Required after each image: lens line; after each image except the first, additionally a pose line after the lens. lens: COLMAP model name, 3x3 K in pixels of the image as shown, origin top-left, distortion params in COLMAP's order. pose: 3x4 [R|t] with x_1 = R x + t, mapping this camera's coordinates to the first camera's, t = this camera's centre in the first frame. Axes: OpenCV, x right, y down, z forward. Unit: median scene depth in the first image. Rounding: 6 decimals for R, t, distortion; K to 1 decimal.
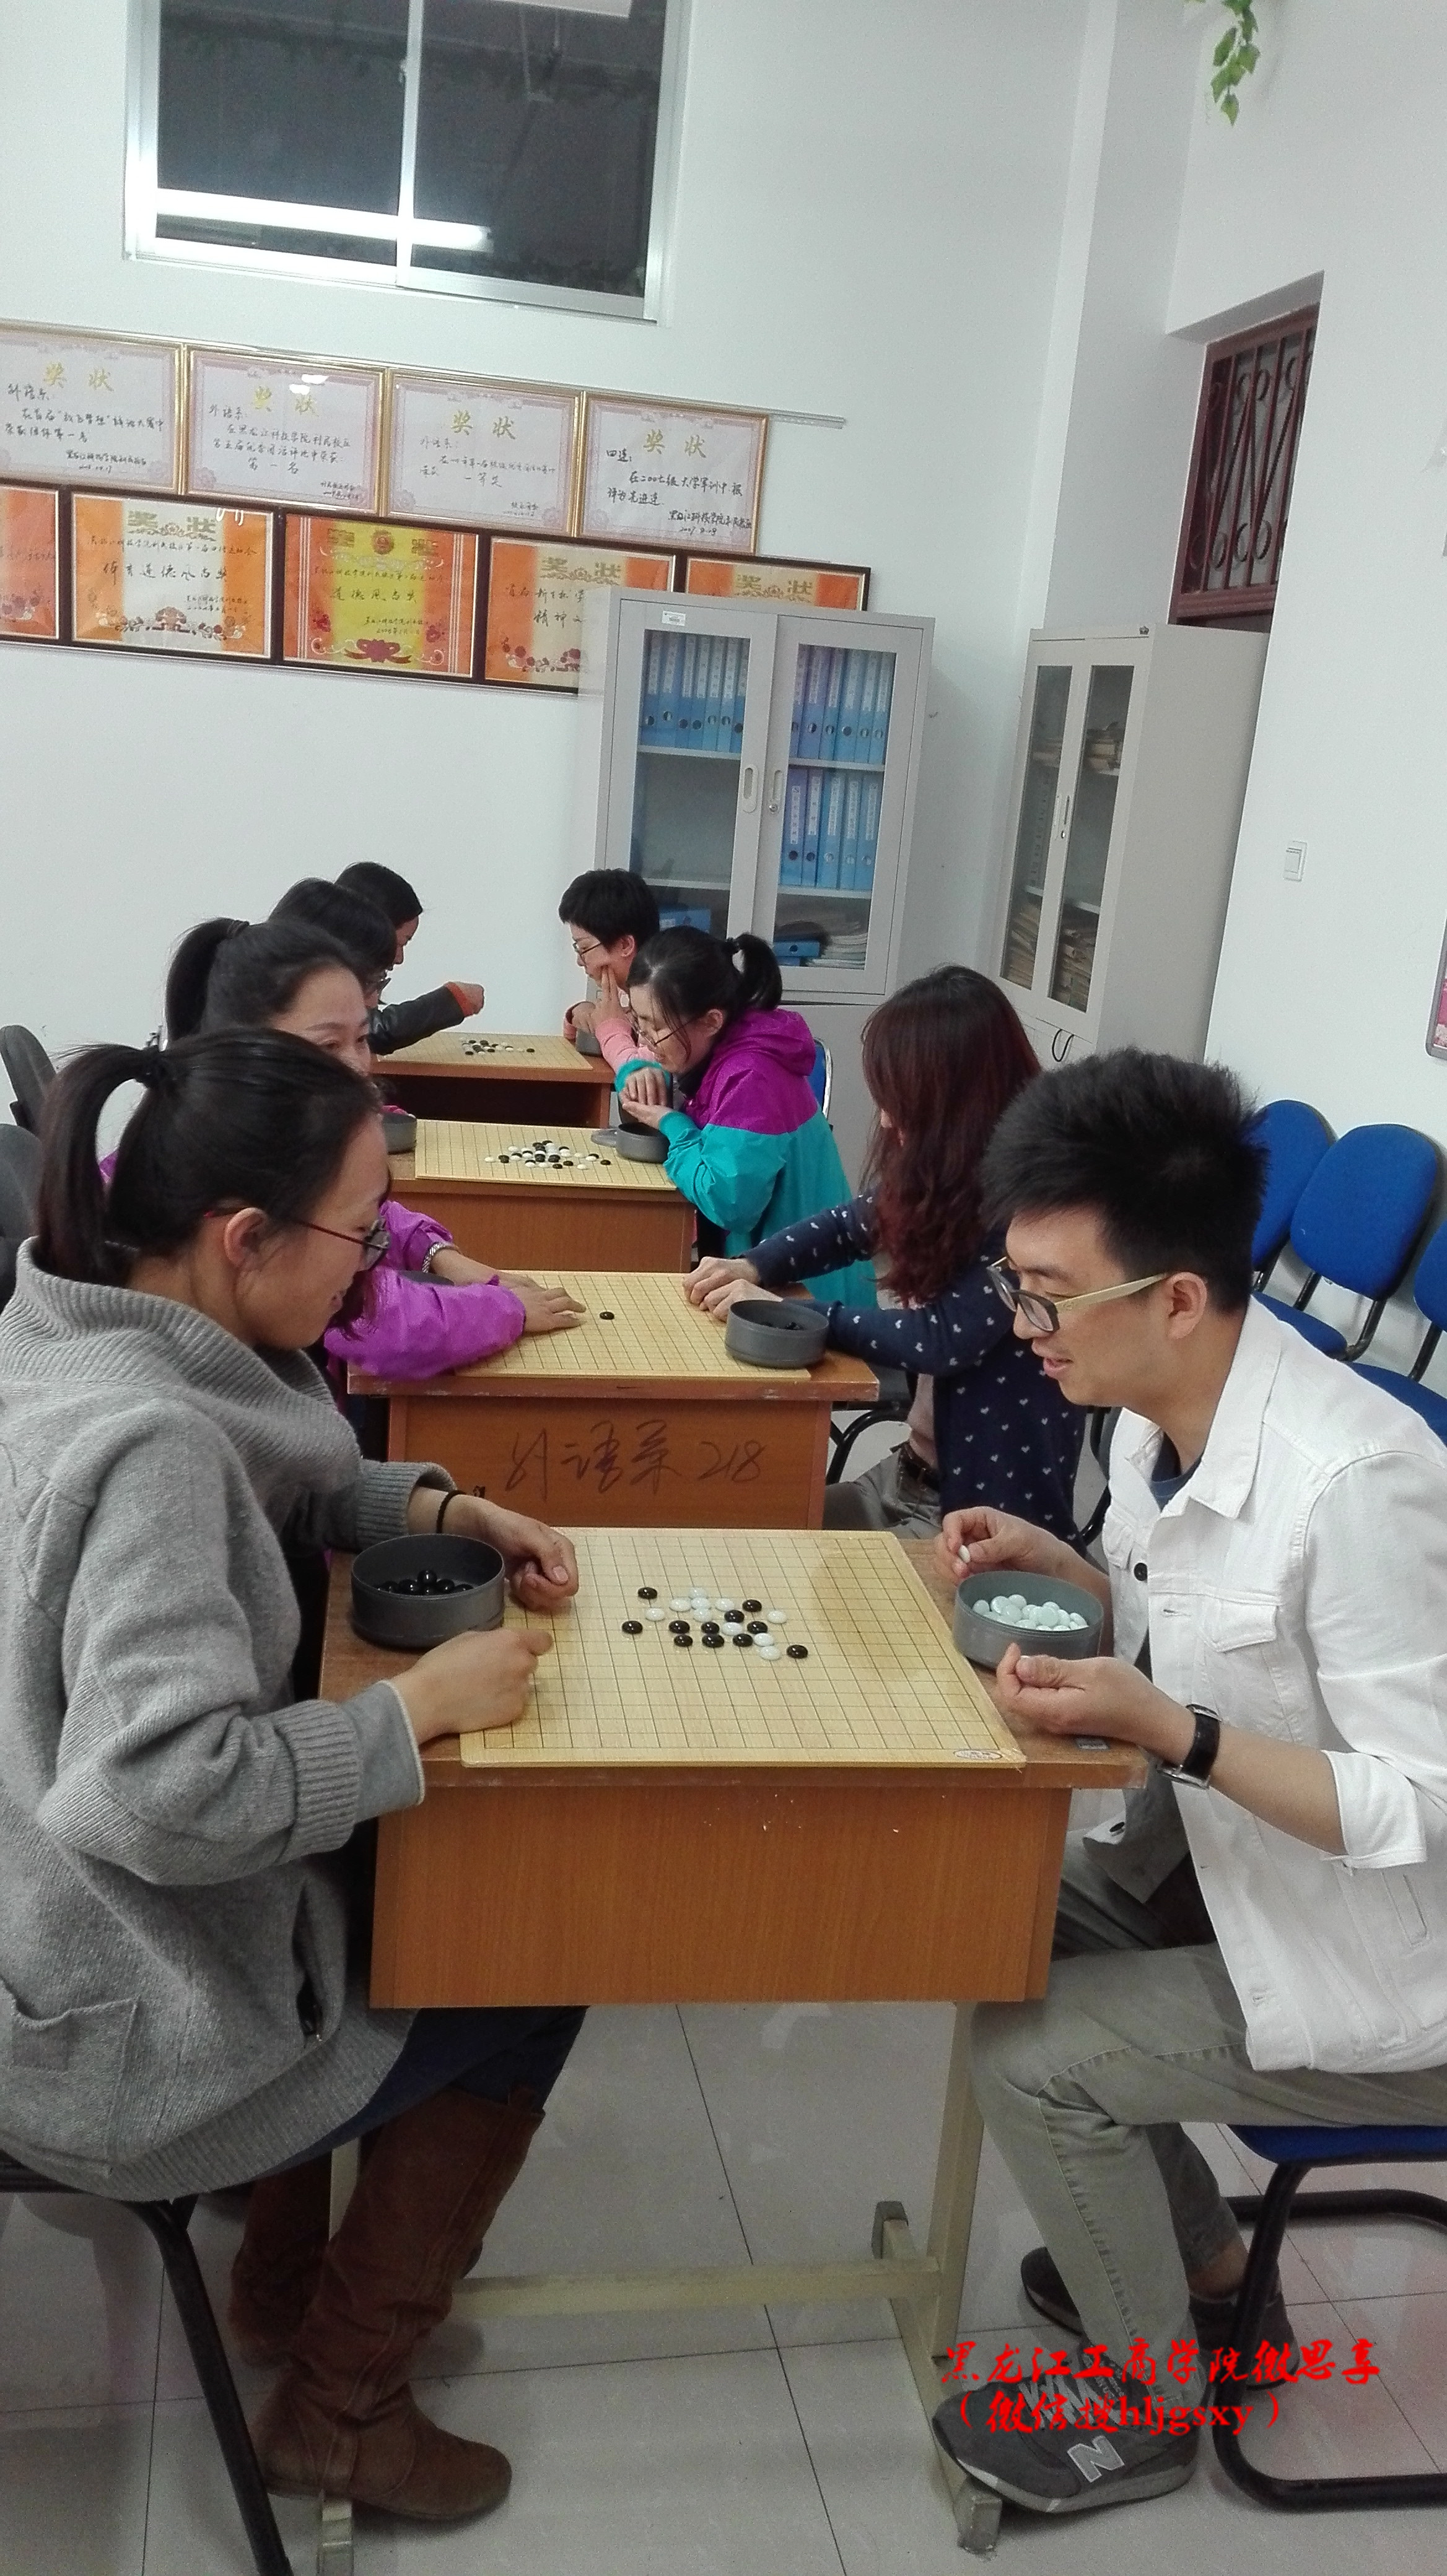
lens RADIAL K [[2009.8, 0, 731.7], [0, 2009.8, 1356.1], [0, 0, 1]] dist [0.002666, -0.210328]
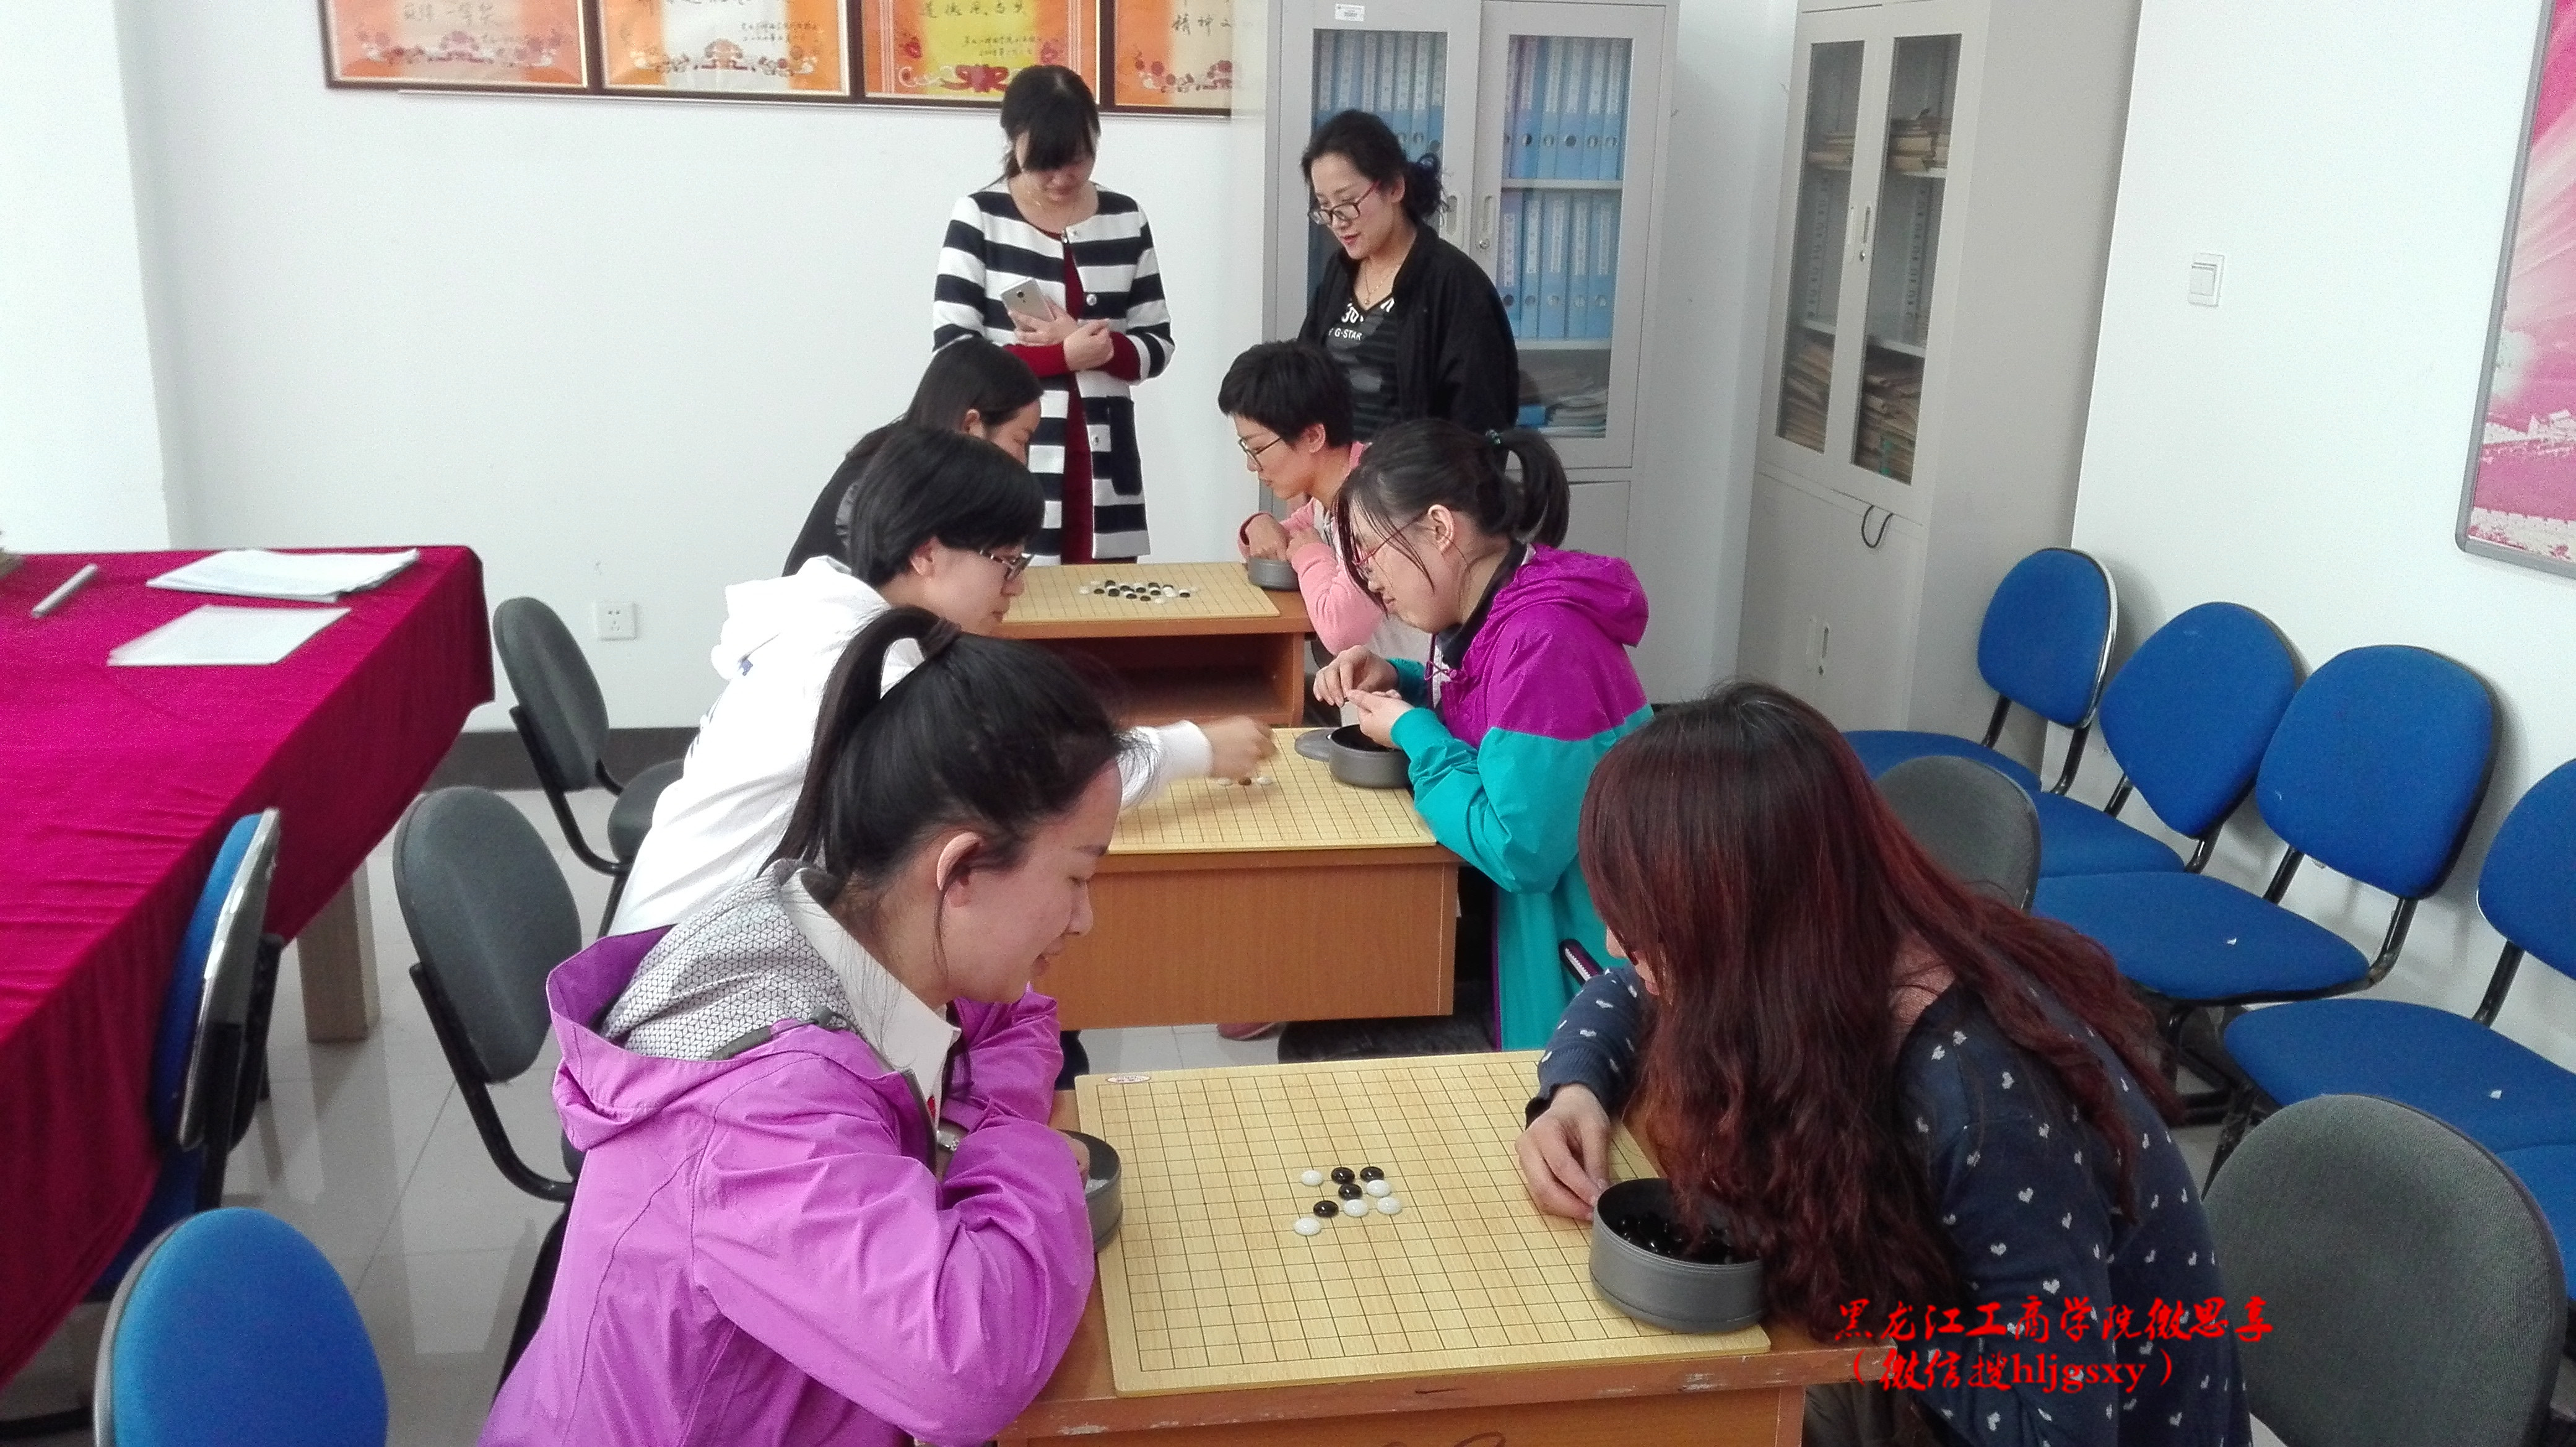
lens RADIAL K [[2009.8, 0, 1288.0], [0, 2009.8, 723.5], [0, 0, 1]] dist [0.002666, -0.210328]
pose [[0.997419, -0.048292, -0.053142, -0.023754], [0.046834, 0.998501, -0.028332, -0.065967], [0.054430, 0.025770, 0.998185, 0.213135]]
